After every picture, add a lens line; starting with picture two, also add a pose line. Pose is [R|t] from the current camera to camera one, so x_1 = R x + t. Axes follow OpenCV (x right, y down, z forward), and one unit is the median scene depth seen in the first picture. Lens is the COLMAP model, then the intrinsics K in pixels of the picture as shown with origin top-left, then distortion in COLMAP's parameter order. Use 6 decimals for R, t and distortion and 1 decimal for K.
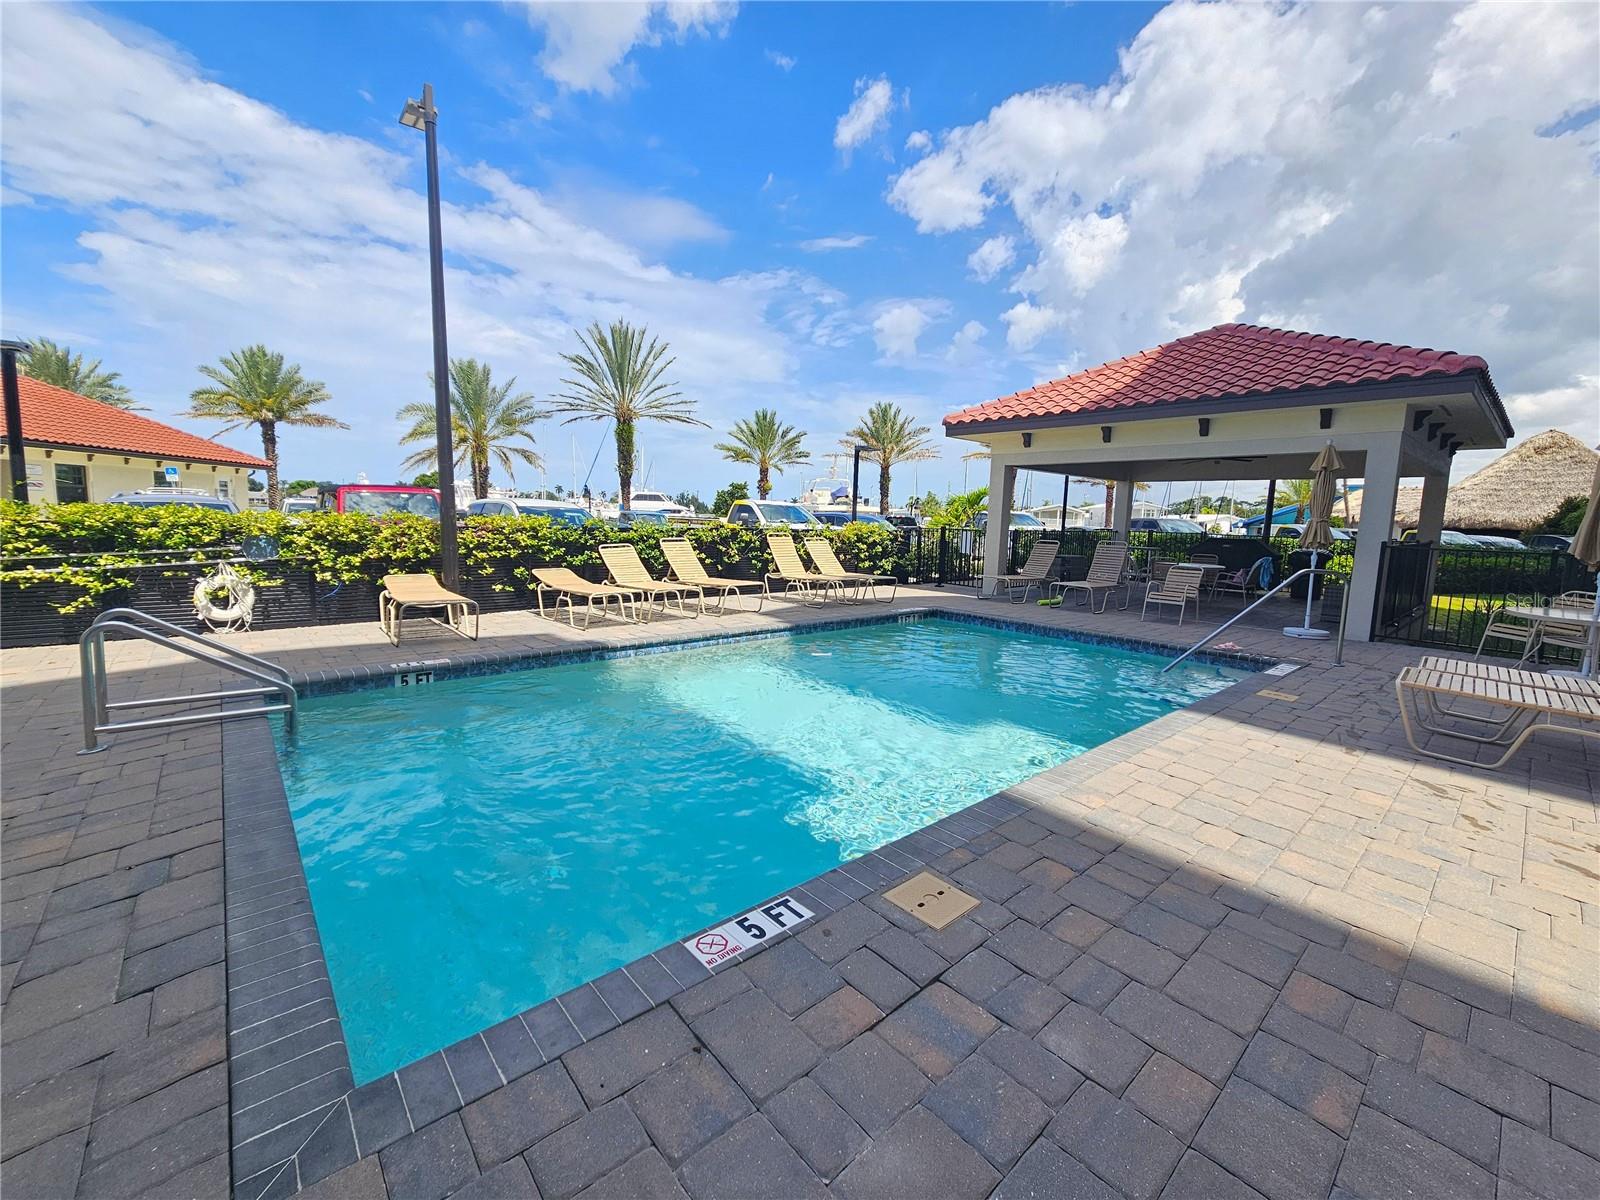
lens RADIAL K [[654.0, 0, 794.9], [0, 654.0, 599.6], [0, 0, 1]] dist [0.001026, -0.000837]
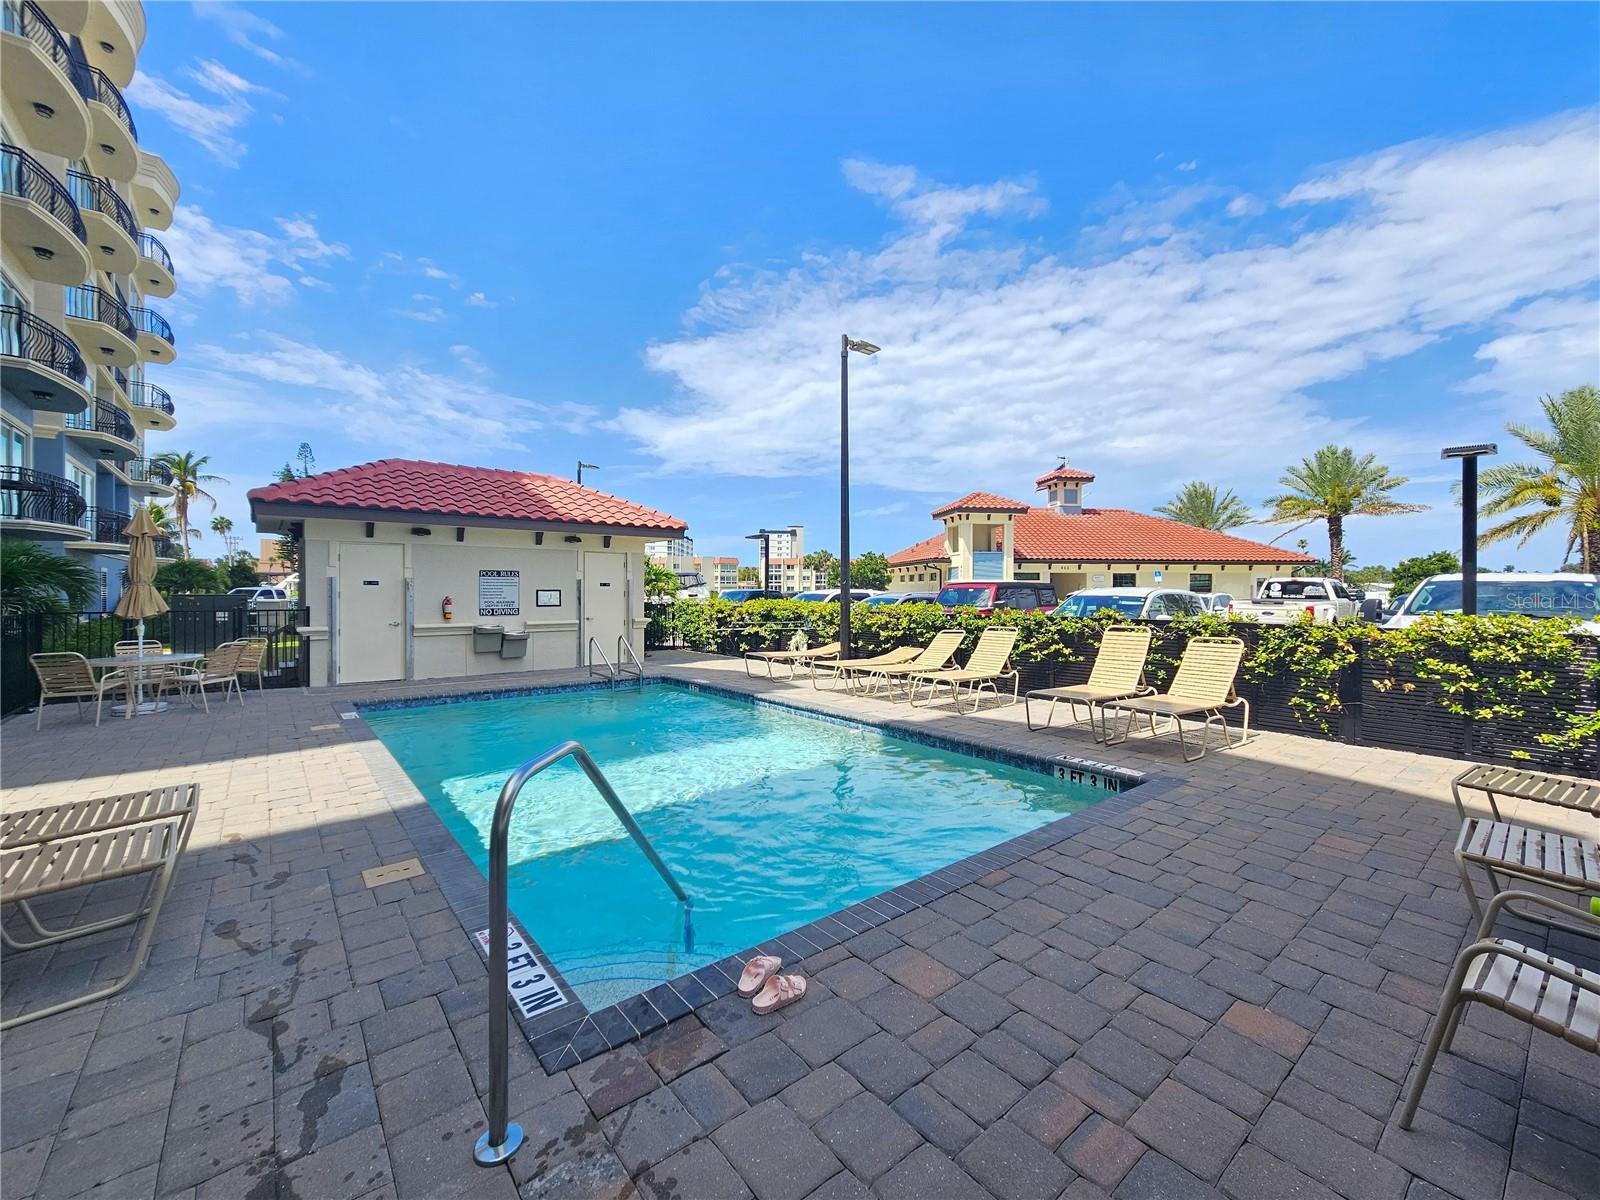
lens RADIAL K [[654.0, 0, 793.3], [0, 654.0, 597.9], [0, 0, 1]] dist [0.001026, -0.000837]
pose [[-0.041304, -0.019712, -0.998952, 0.329129], [-0.130504, 0.991347, -0.014166, -0.036990], [0.990587, 0.129783, -0.043519, 0.334806]]
